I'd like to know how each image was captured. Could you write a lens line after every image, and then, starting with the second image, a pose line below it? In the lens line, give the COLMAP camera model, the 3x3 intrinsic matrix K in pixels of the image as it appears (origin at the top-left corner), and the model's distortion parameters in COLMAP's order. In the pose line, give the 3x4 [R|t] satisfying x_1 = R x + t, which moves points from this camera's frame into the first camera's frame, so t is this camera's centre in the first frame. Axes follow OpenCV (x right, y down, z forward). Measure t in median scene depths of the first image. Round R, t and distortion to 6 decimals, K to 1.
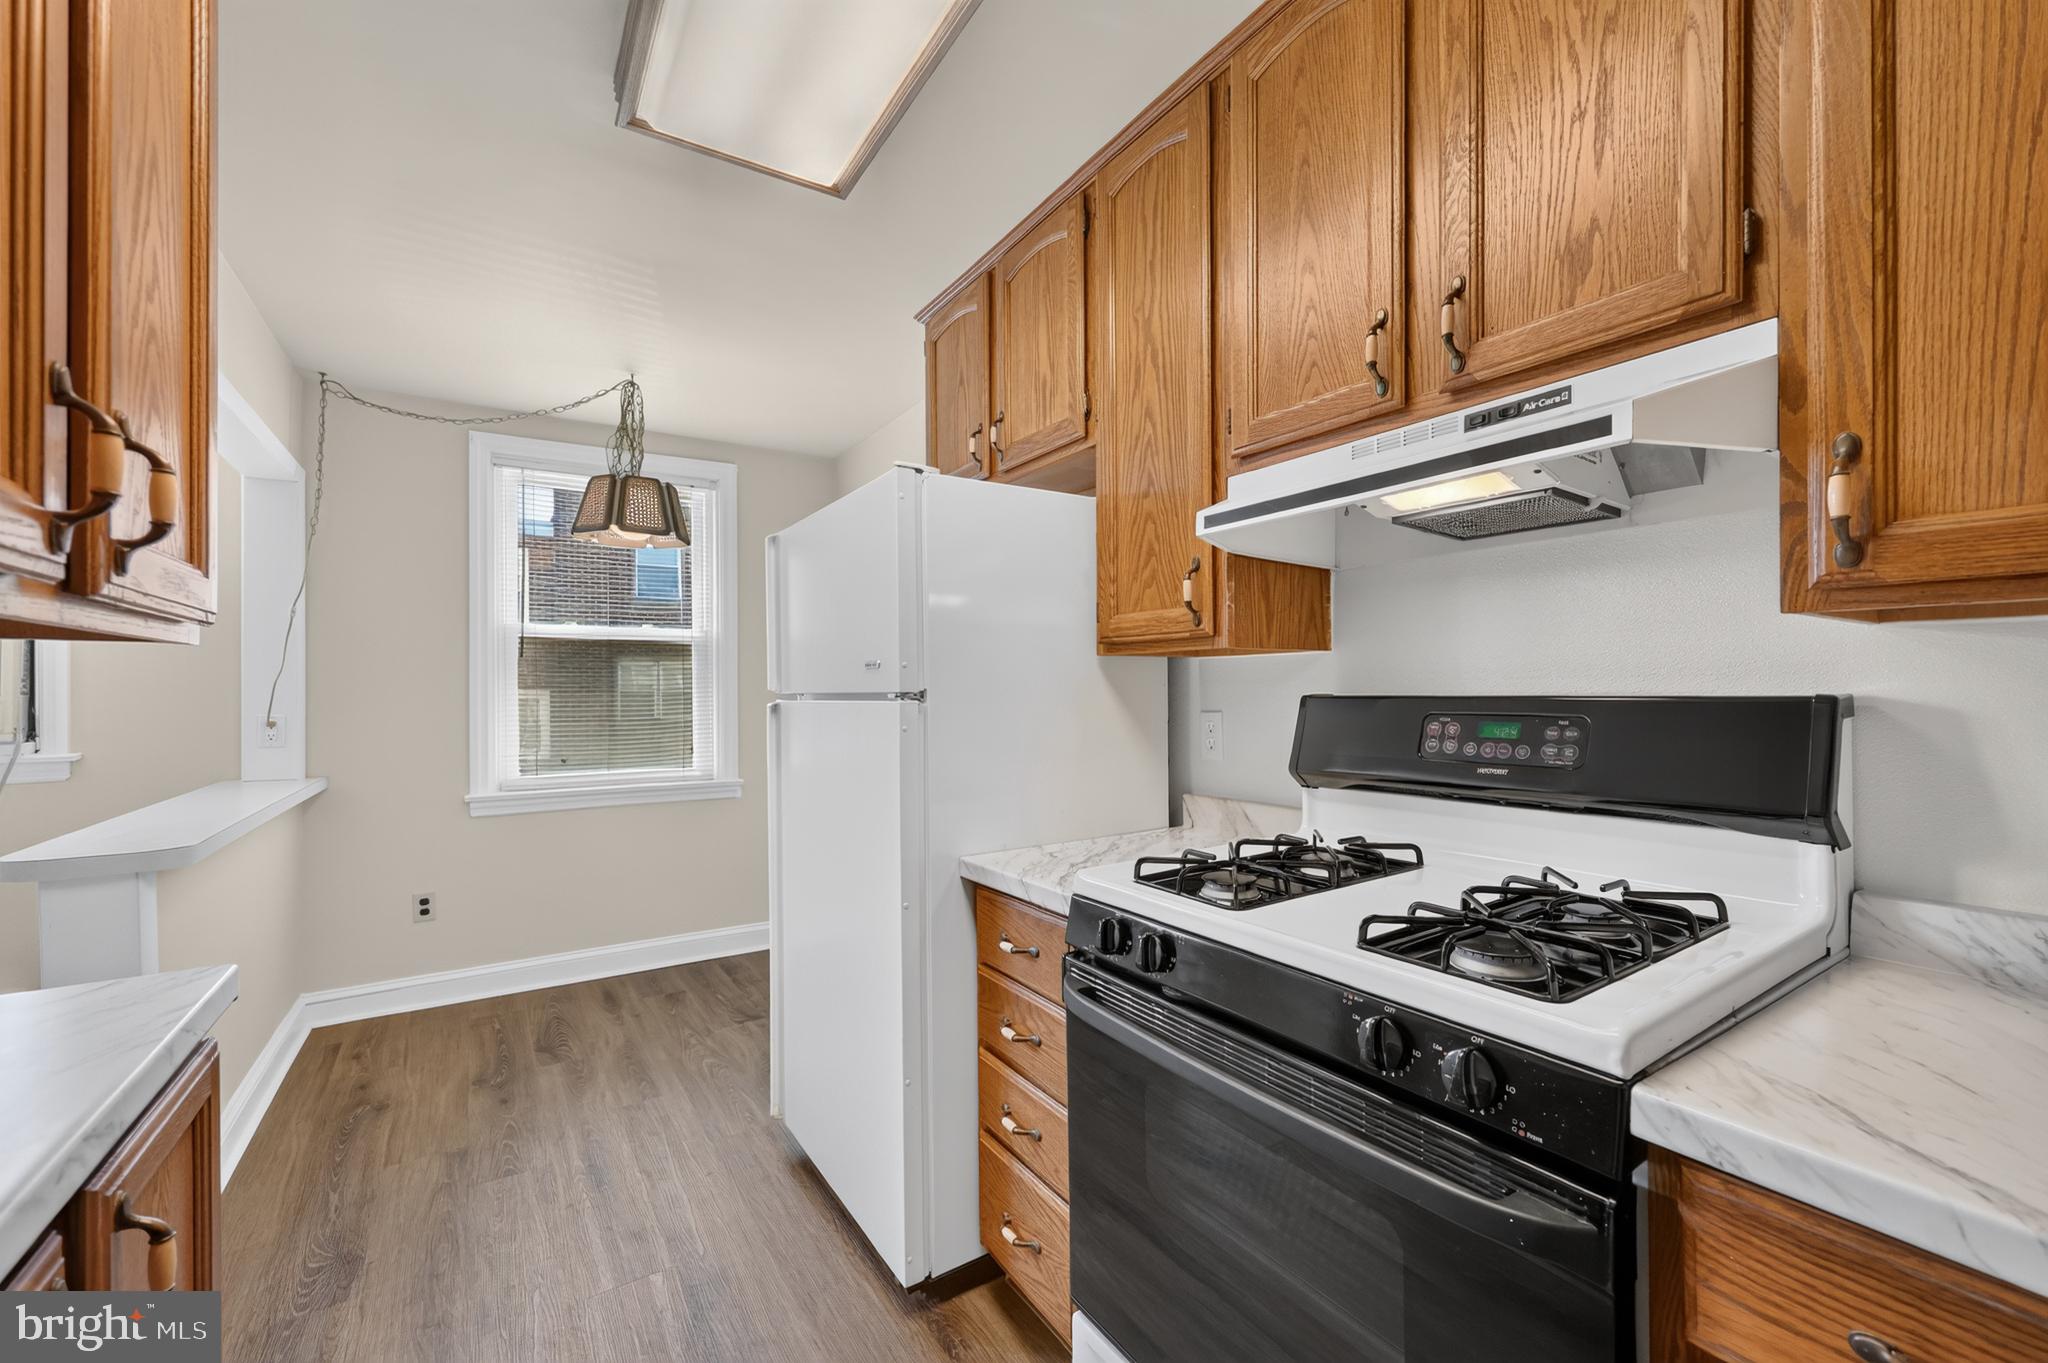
lens RADIAL K [[821.0, 0, 1013.5], [0, 821.0, 685.6], [0, 0, 1]] dist [-0.001360, 0.000525]
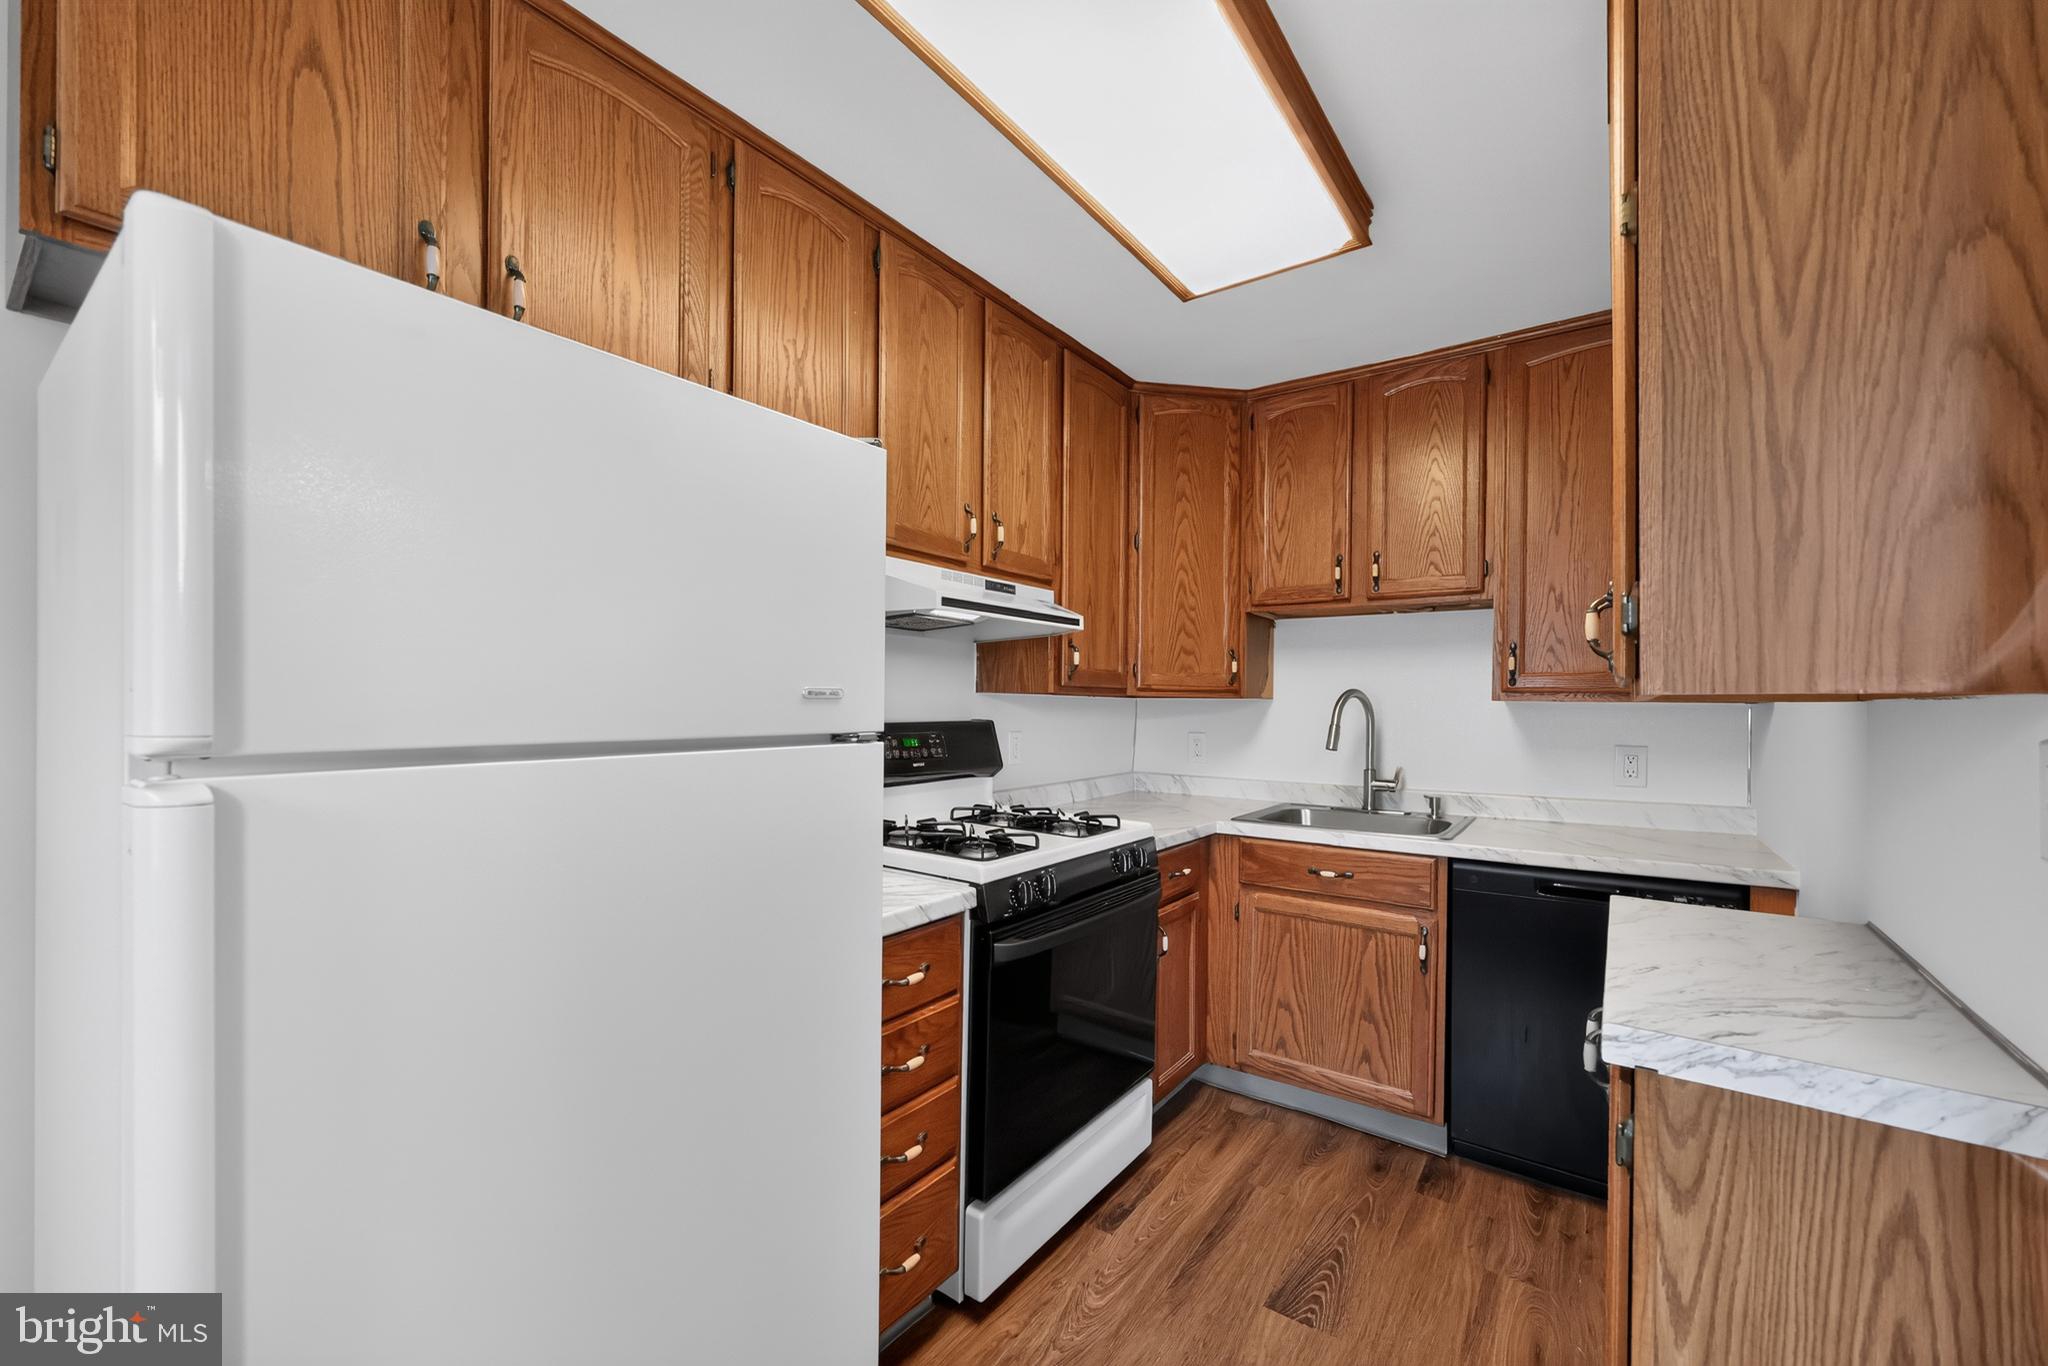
lens RADIAL K [[821.0, 0, 1011.0], [0, 821.0, 705.5], [0, 0, 1]] dist [-0.001360, 0.000525]
pose [[-0.355327, -0.000530, 0.934742, -0.487373], [-0.009303, 0.999952, -0.002969, -0.008857], [-0.934696, -0.009751, -0.355315, 0.609537]]
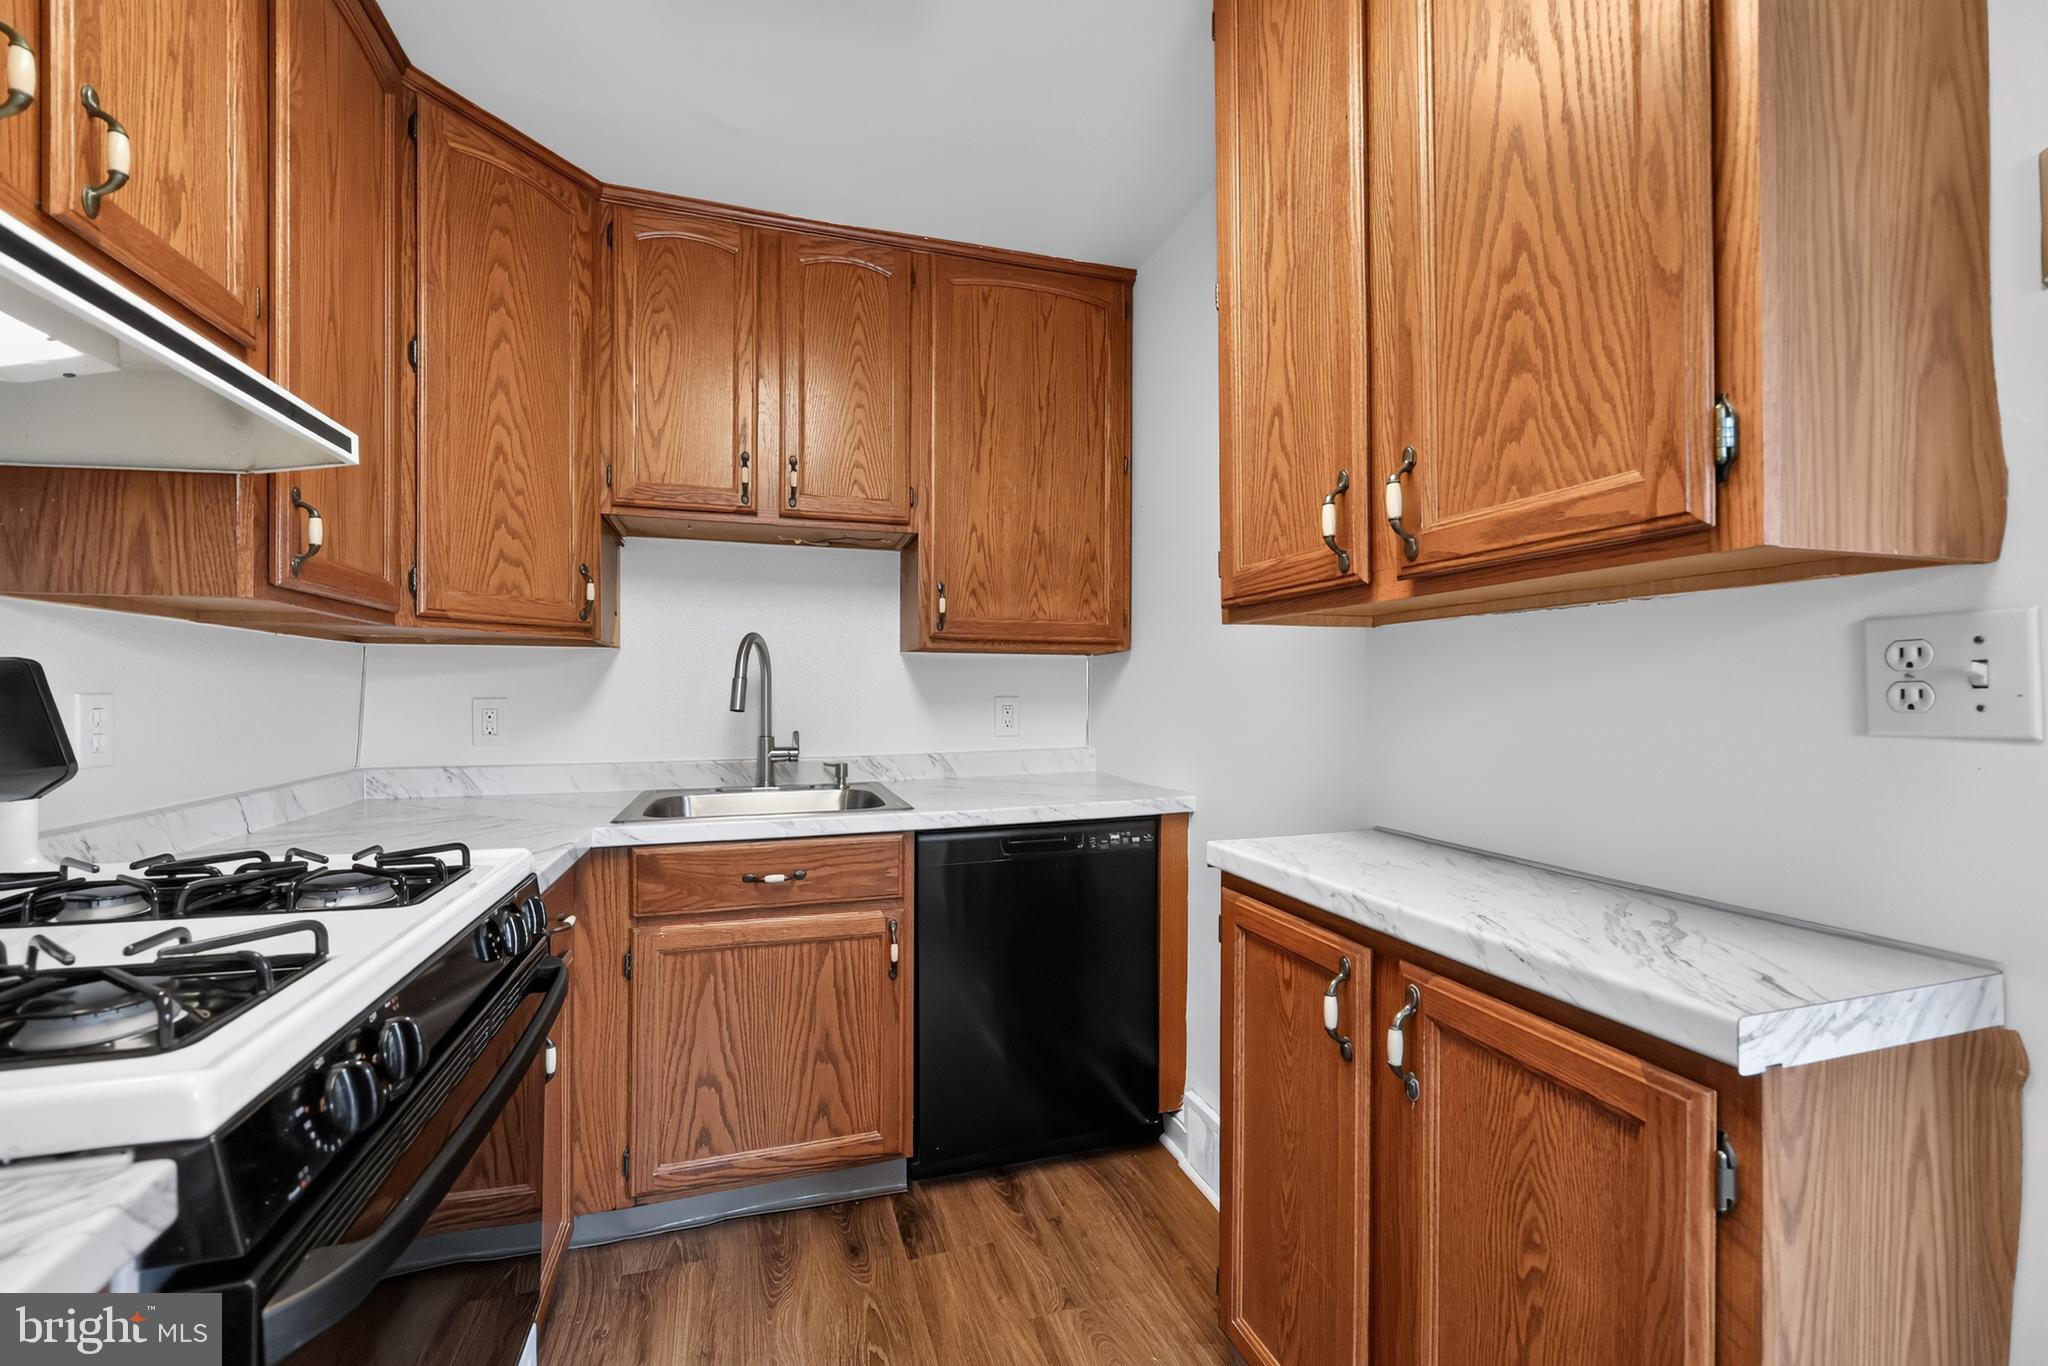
lens RADIAL K [[821.0, 0, 1021.7], [0, 821.0, 690.0], [0, 0, 1]] dist [-0.001360, 0.000525]
pose [[-0.964573, 0.006075, 0.263748, -0.172810], [0.005009, 0.999976, -0.004713, 0.020798], [-0.263770, -0.003225, -0.964580, 0.547584]]
